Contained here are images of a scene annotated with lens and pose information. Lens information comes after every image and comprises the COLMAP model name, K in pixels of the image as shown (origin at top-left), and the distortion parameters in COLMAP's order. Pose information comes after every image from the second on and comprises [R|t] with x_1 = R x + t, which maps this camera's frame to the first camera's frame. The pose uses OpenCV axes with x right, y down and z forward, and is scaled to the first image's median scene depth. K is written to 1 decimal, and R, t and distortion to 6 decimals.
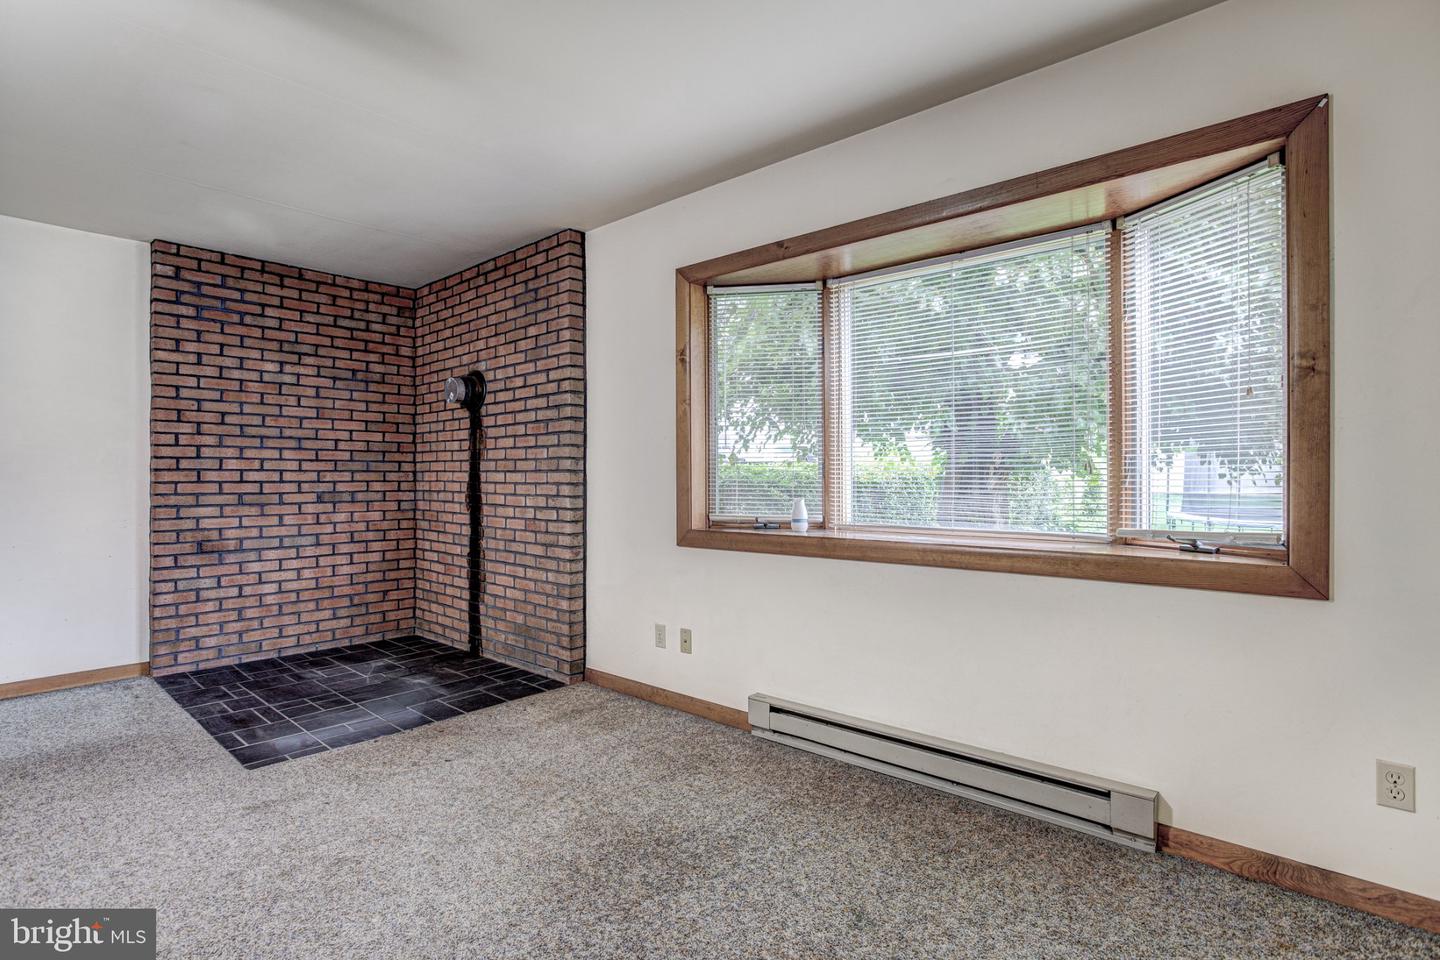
lens RADIAL K [[716.5, 0, 710.5], [0, 716.5, 476.6], [0, 0, 1]] dist [-0.075860, 0.042544]
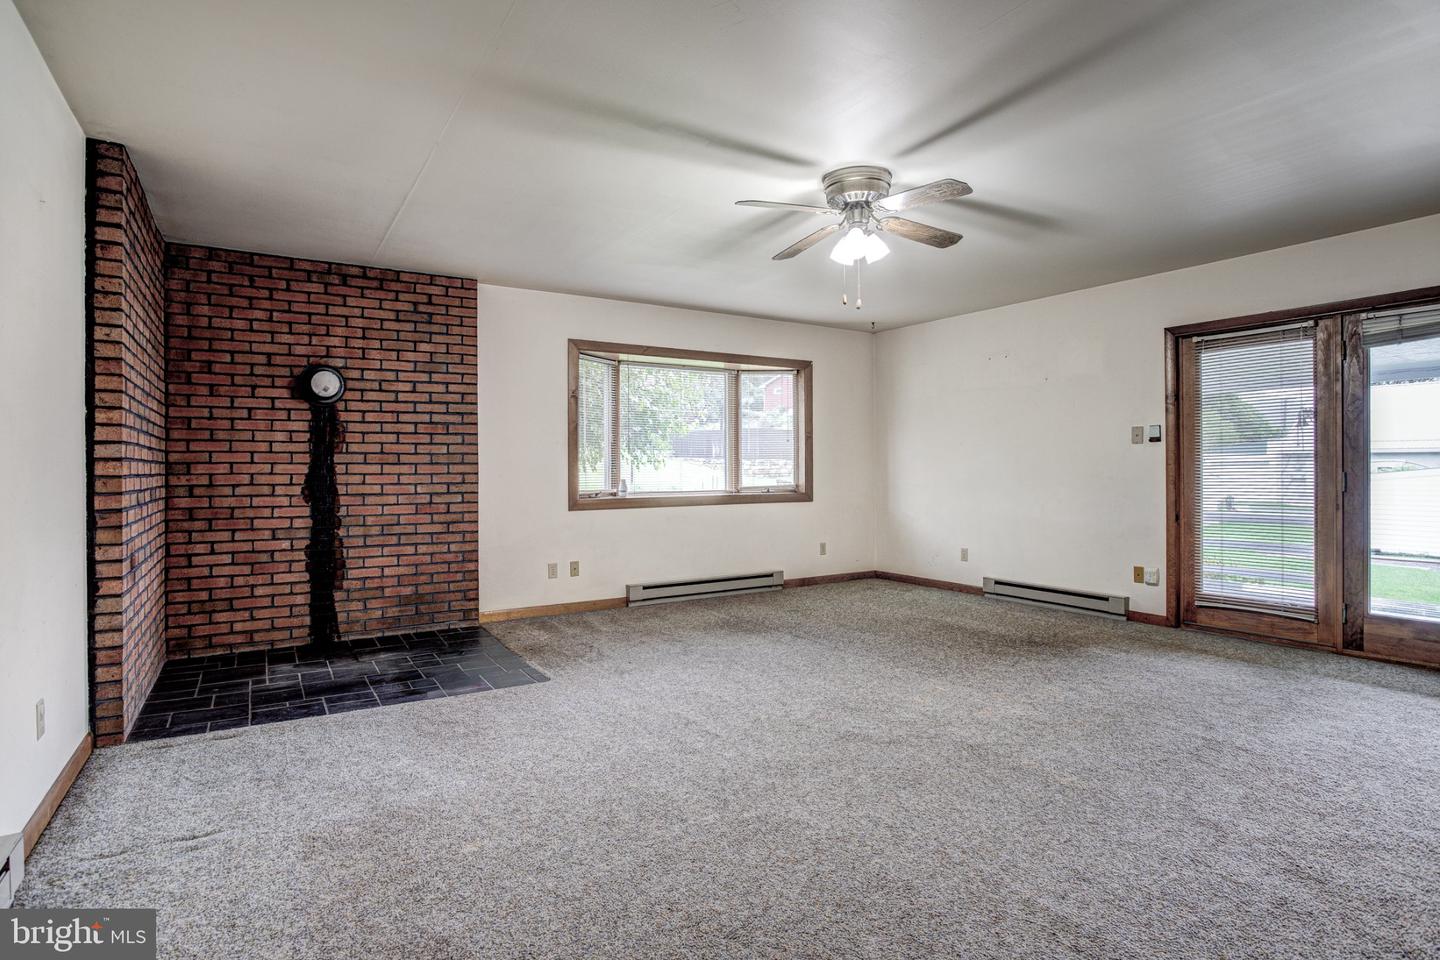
lens RADIAL K [[716.5, 0, 710.5], [0, 716.5, 476.6], [0, 0, 1]] dist [-0.075860, 0.042544]
pose [[0.285815, -0.005793, 0.958267, -1.243568], [0.008513, 0.999958, 0.003506, 0.013821], [-0.958247, 0.007155, 0.285852, 0.195017]]
